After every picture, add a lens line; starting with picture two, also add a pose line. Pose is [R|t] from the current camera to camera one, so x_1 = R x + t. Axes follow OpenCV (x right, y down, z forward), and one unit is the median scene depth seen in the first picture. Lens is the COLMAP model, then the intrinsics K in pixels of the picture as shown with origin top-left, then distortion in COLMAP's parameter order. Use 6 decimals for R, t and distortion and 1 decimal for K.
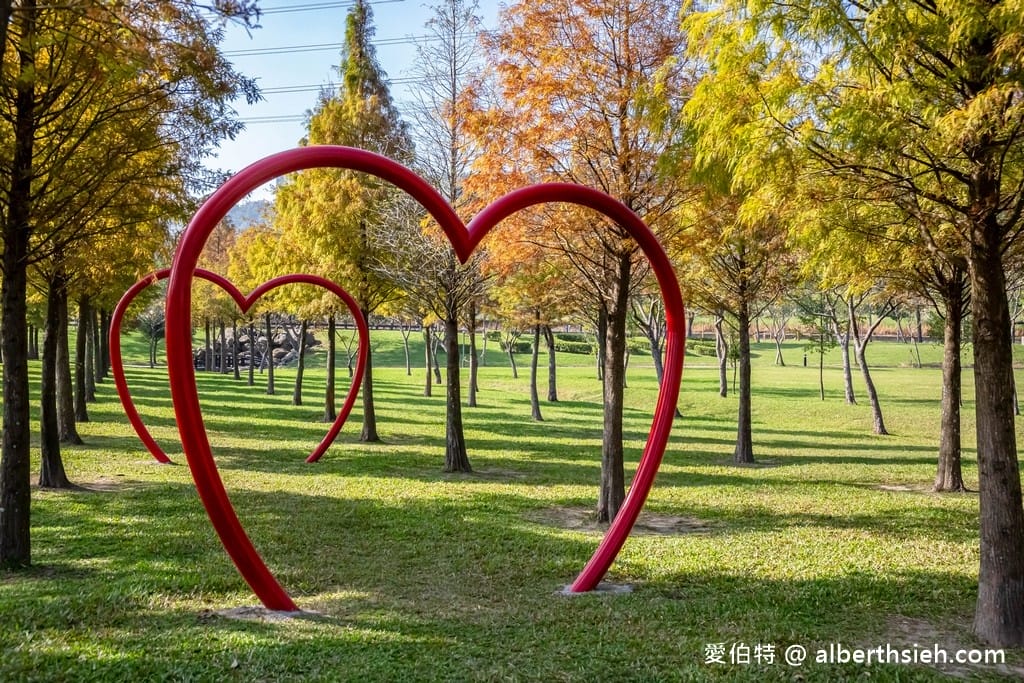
lens RADIAL K [[1109.8, 0, 512.0], [0, 1109.8, 341.5], [0, 0, 1]] dist [0.023999, 0.041195]
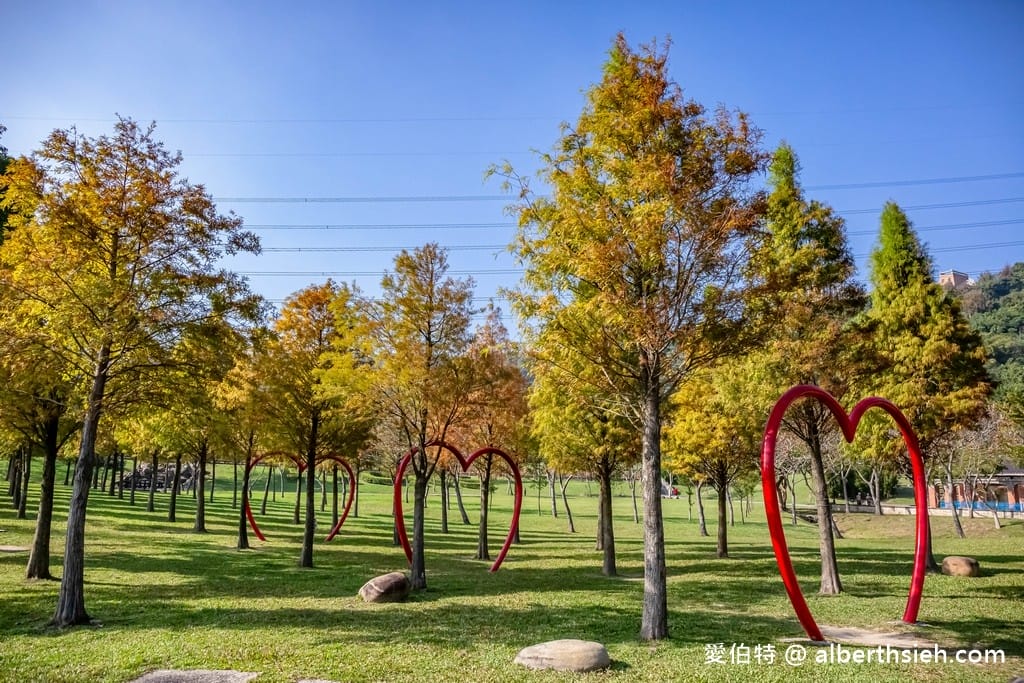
lens RADIAL K [[1109.8, 0, 512.0], [0, 1109.8, 341.5], [0, 0, 1]] dist [0.023999, 0.041195]
pose [[0.960812, 0.047834, 0.273042, -0.361025], [-0.018246, 0.993776, -0.109893, -0.039431], [-0.276599, 0.100605, 0.955705, -0.987352]]
